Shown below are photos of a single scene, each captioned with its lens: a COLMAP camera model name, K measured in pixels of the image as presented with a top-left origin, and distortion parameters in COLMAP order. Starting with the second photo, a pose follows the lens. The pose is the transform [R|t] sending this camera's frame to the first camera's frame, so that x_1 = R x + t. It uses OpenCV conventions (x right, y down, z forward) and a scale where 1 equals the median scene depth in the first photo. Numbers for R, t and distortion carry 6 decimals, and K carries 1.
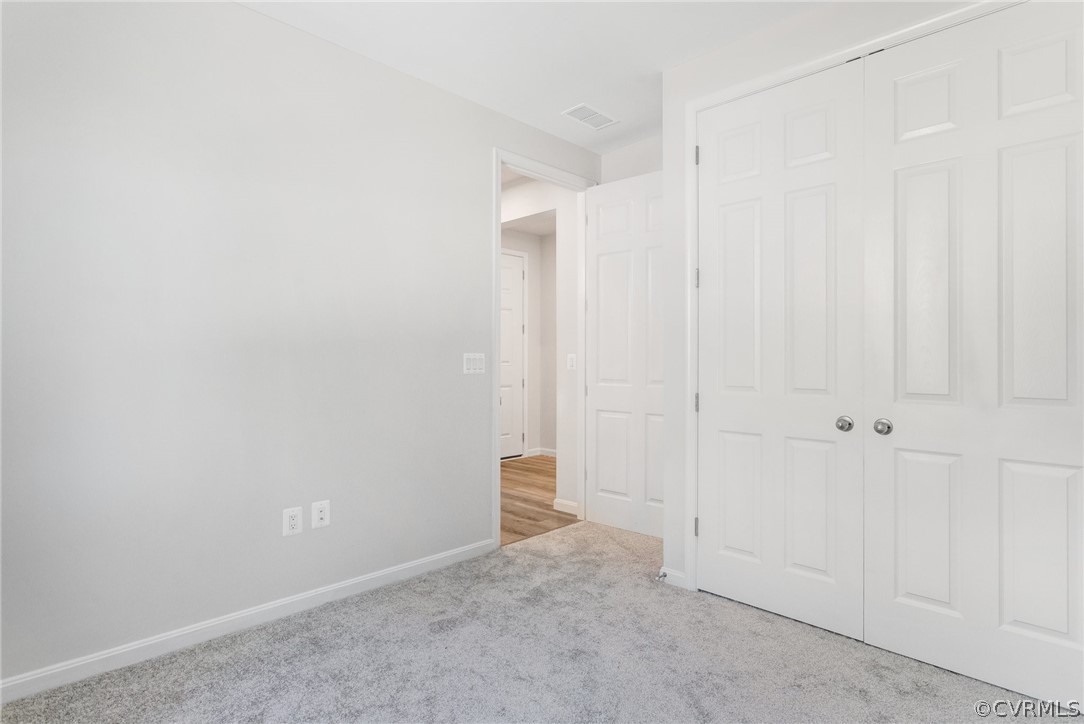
lens RADIAL K [[579.5, 0, 542.2], [0, 579.5, 358.5], [0, 0, 1]] dist [0.002600, 0.000109]
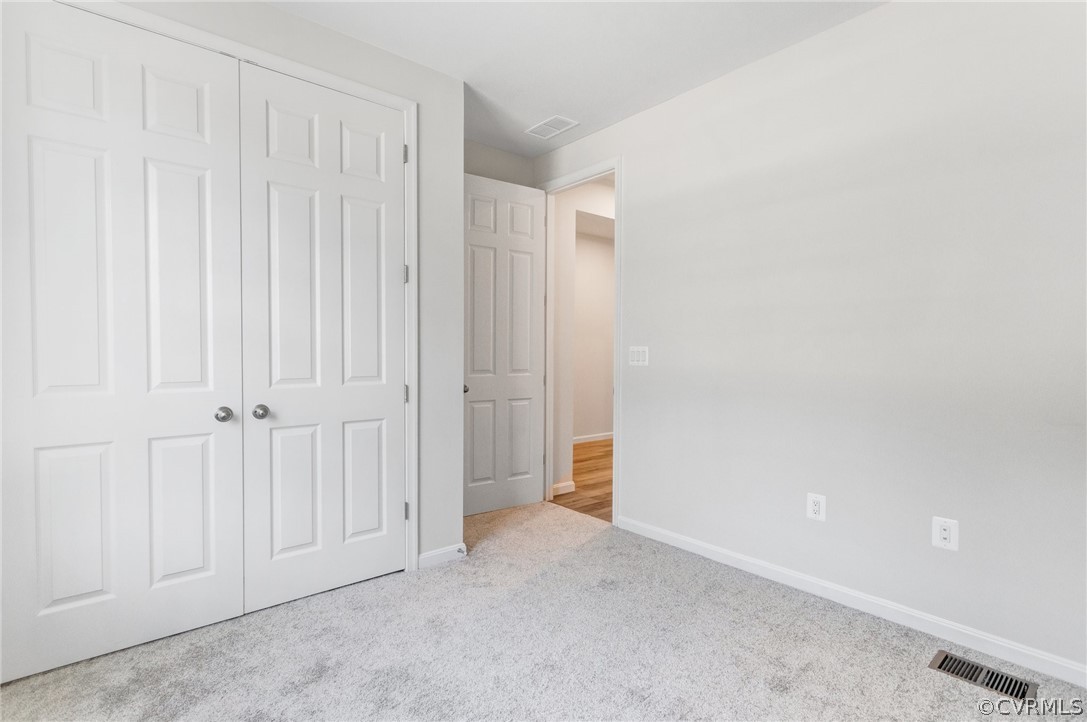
lens RADIAL K [[528.9, 0, 543.7], [0, 528.9, 362.4], [0, 0, 1]] dist [-0.001544, -0.000041]
pose [[0.074994, -0.023732, 0.996902, -0.366899], [-0.003058, 0.999707, 0.024028, -0.000796], [-0.997179, -0.004850, 0.074899, 0.382352]]
